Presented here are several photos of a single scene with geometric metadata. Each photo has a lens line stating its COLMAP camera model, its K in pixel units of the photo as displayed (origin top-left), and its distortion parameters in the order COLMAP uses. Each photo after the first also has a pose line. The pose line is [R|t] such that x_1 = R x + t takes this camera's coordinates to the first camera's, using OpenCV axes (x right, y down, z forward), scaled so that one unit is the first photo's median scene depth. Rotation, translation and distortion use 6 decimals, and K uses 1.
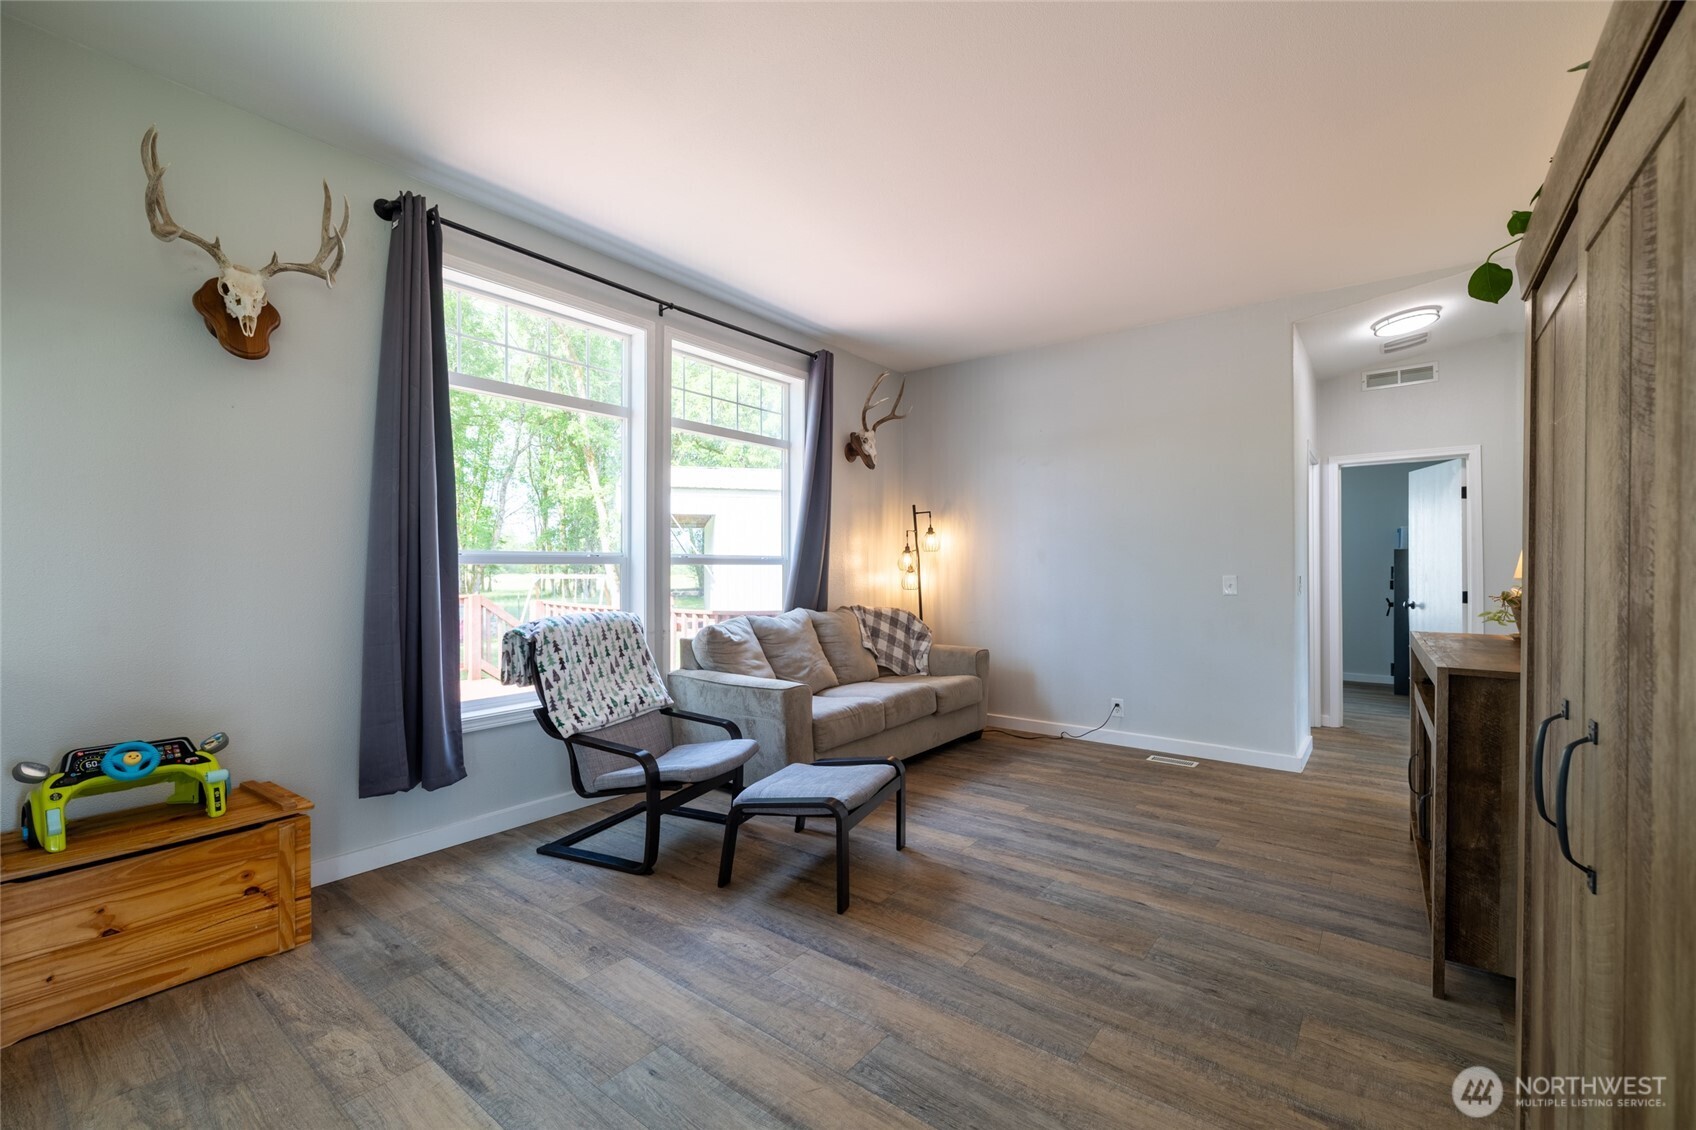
lens RADIAL K [[710.6, 0, 845.9], [0, 710.6, 565.2], [0, 0, 1]] dist [-0.000945, 0.000056]
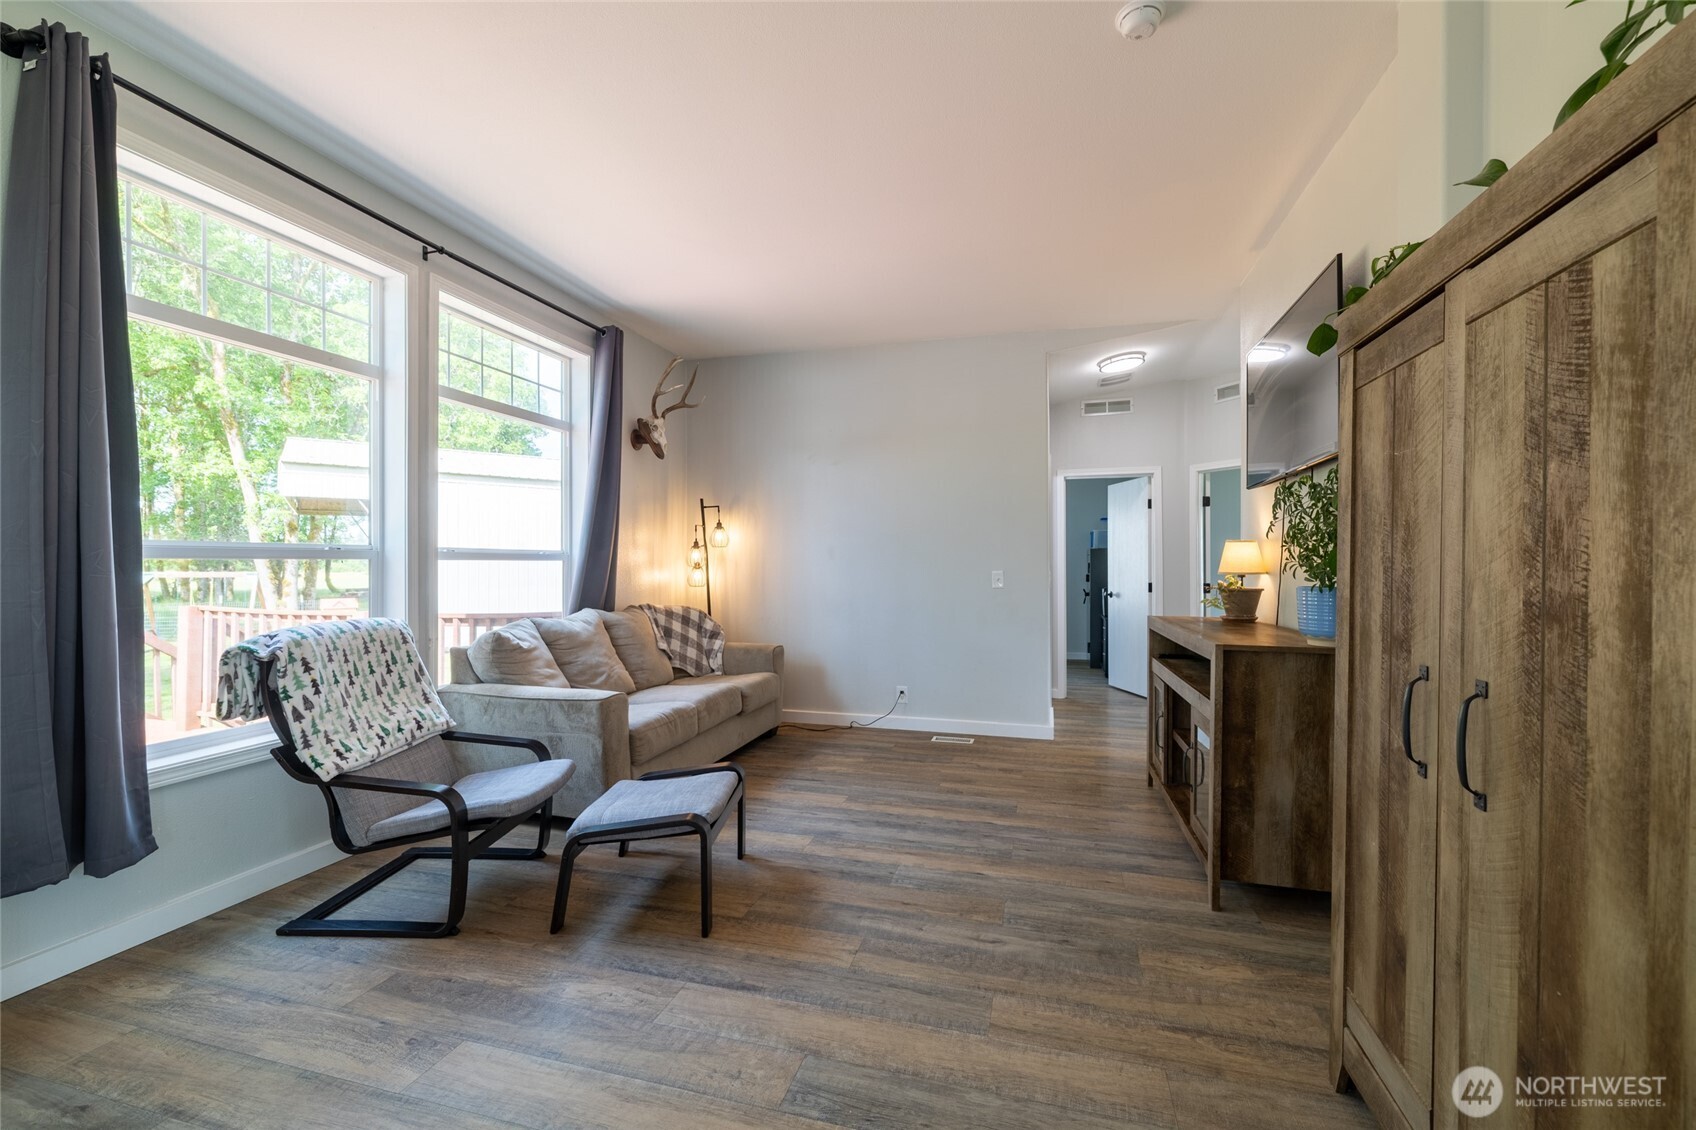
lens RADIAL K [[710.6, 0, 850.0], [0, 710.6, 564.9], [0, 0, 1]] dist [-0.000945, 0.000056]
pose [[0.927908, 0.000108, 0.372810, -0.143259], [-0.002096, 0.999986, 0.004927, -0.000165], [-0.372804, -0.005353, 0.927895, 0.057697]]
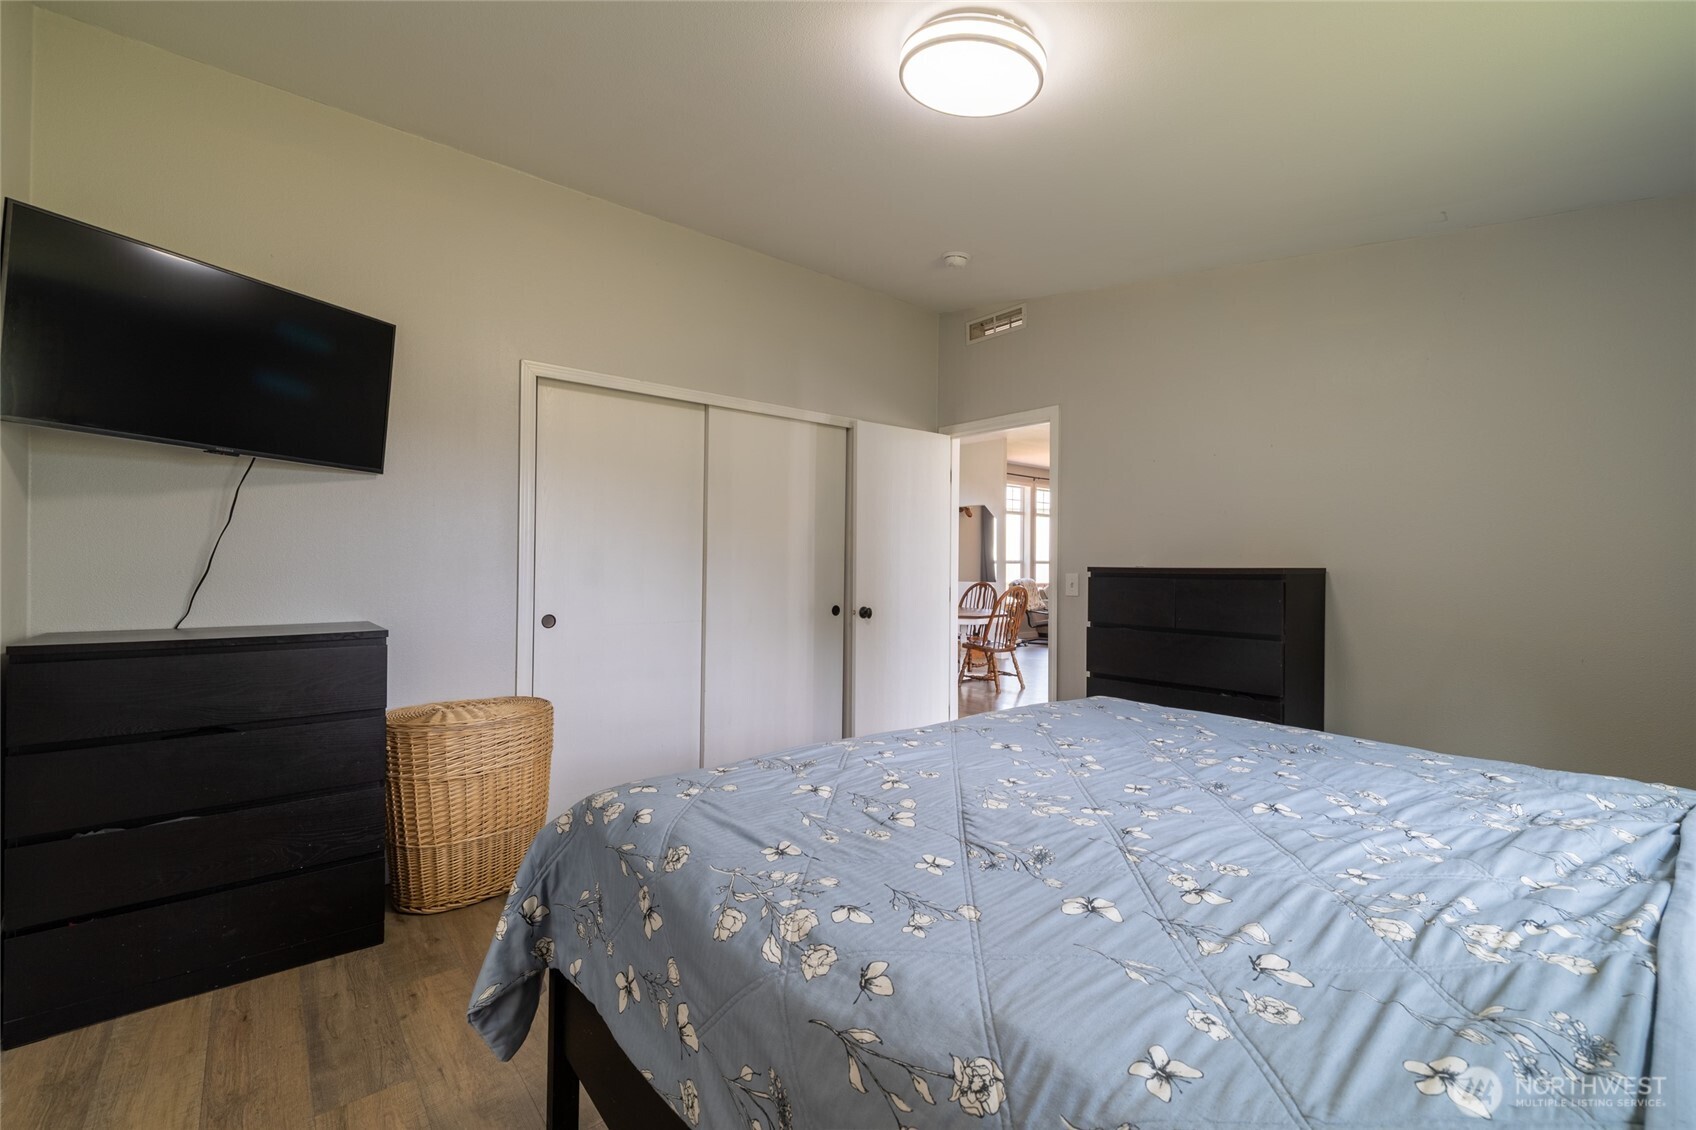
lens RADIAL K [[710.6, 0, 848.8], [0, 710.6, 562.5], [0, 0, 1]] dist [-0.000945, 0.000056]
pose [[-0.192575, 0.002586, -0.981279, 4.501057], [0.000357, 0.999997, 0.002565, -0.021181], [0.981282, 0.000143, -0.192575, 1.297114]]
